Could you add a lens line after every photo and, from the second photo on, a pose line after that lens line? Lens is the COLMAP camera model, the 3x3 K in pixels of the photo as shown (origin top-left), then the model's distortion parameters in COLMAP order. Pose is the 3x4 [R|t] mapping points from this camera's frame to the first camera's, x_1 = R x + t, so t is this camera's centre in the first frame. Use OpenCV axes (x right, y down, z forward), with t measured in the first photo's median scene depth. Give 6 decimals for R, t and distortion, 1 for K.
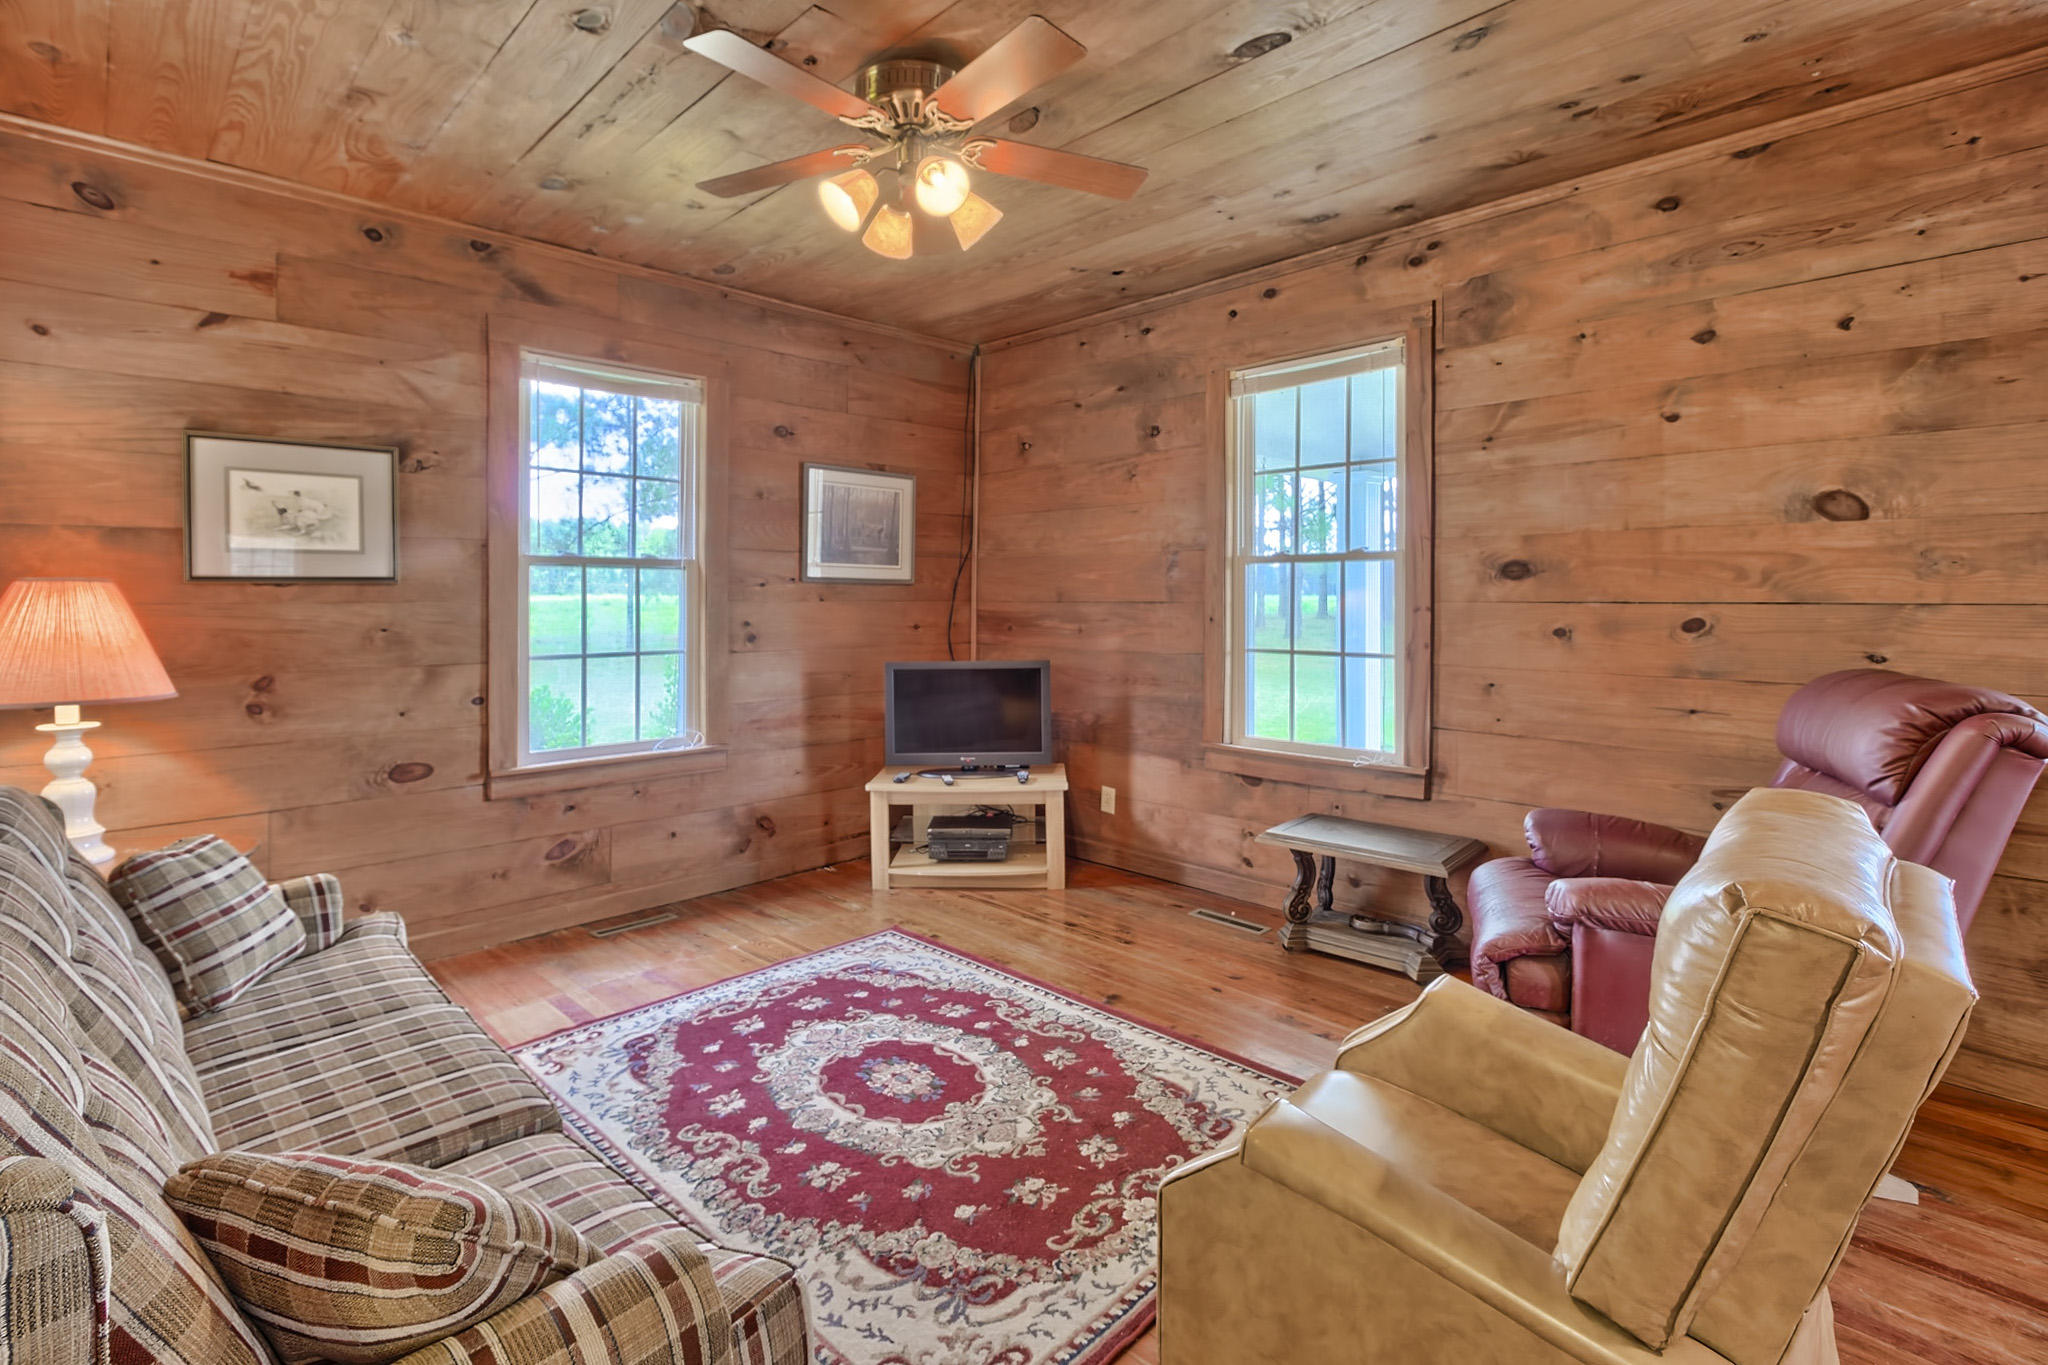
lens RADIAL K [[967.8, 0, 982.2], [0, 967.8, 594.3], [0, 0, 1]] dist [0.000961, 0.001067]
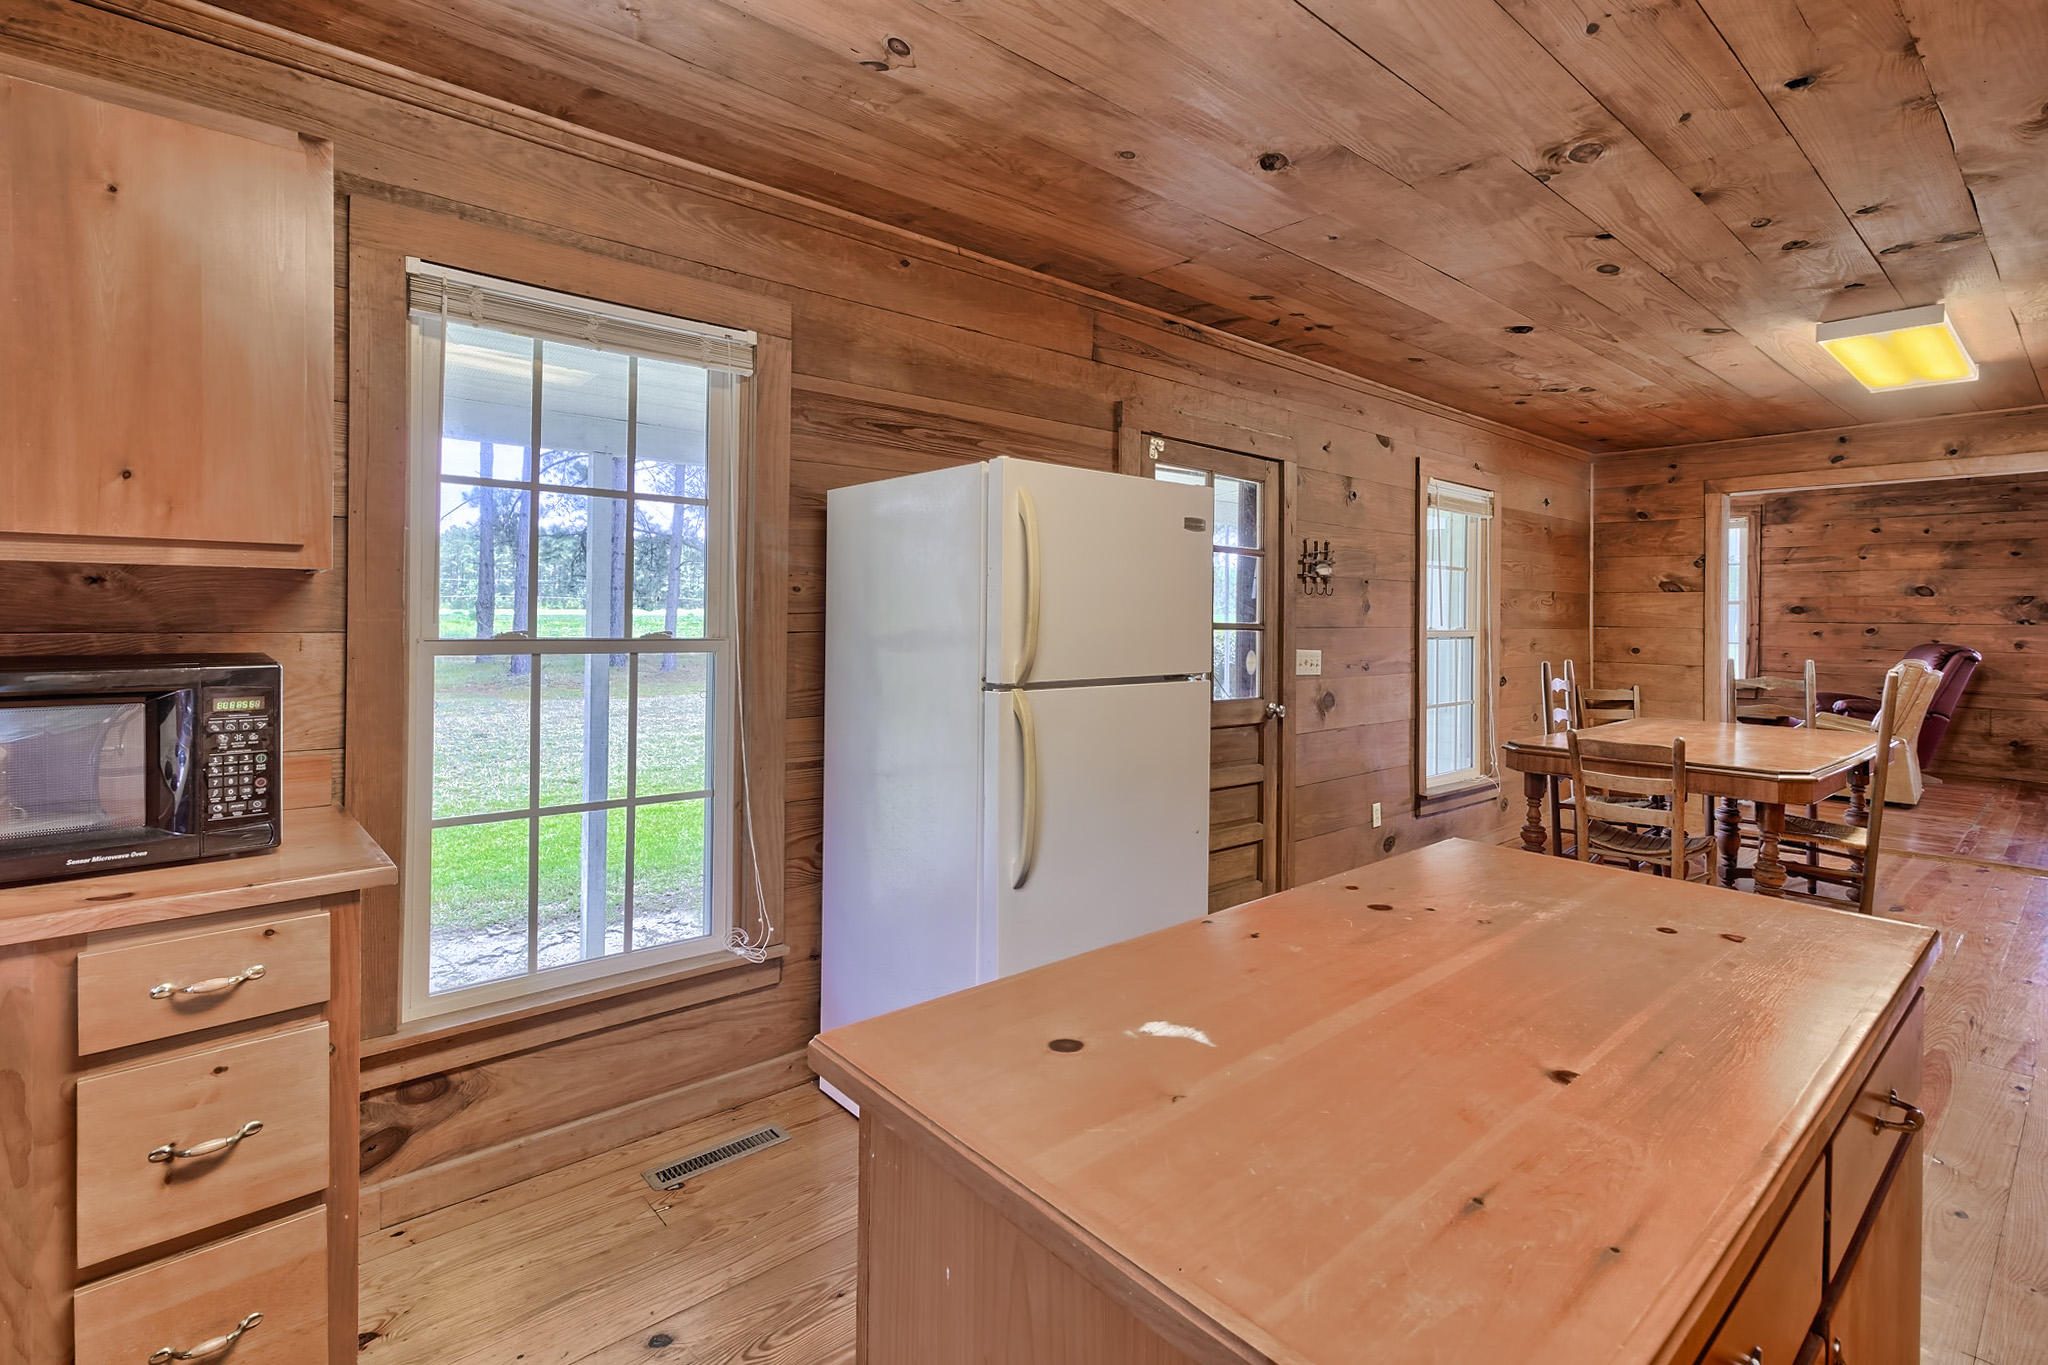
lens RADIAL K [[955.3, 0, 997.2], [0, 955.3, 613.9], [0, 0, 1]] dist [-0.000443, -0.000072]
pose [[0.998596, 0.011871, -0.051634, -1.664266], [-0.011807, 0.999929, 0.001538, 0.008237], [0.051648, -0.000927, 0.998665, -1.913047]]
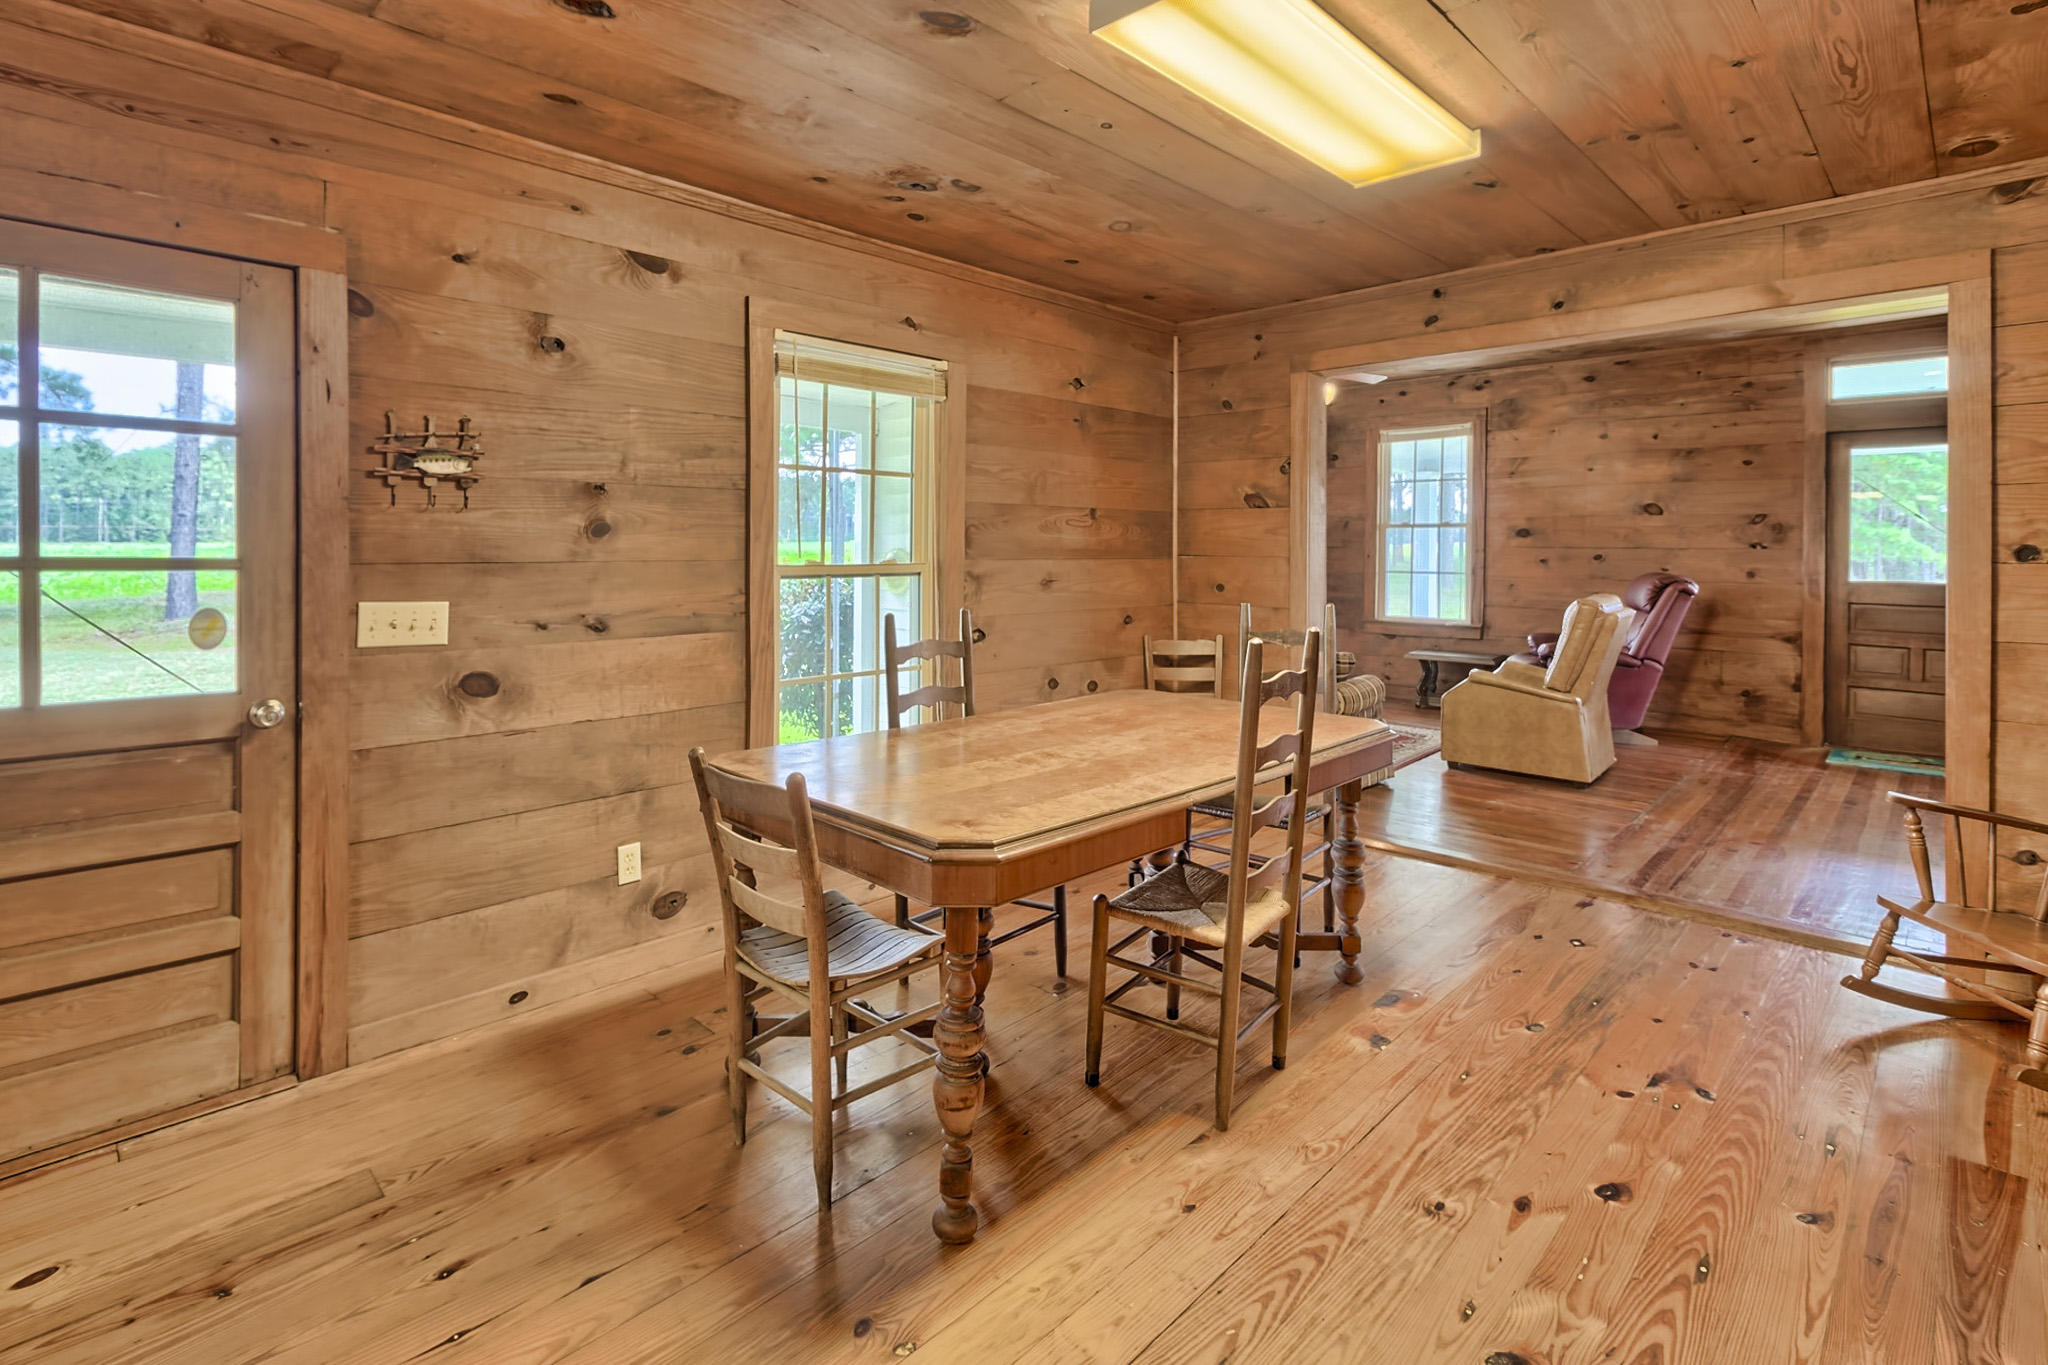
lens RADIAL K [[986.7, 0, 991.9], [0, 986.7, 549.3], [0, 0, 1]] dist [0.000870, -0.000454]
pose [[0.999538, 0.005698, 0.029869, -0.809693], [-0.005913, 0.999957, 0.007124, 0.003727], [-0.029827, -0.007297, 0.999528, -1.350660]]
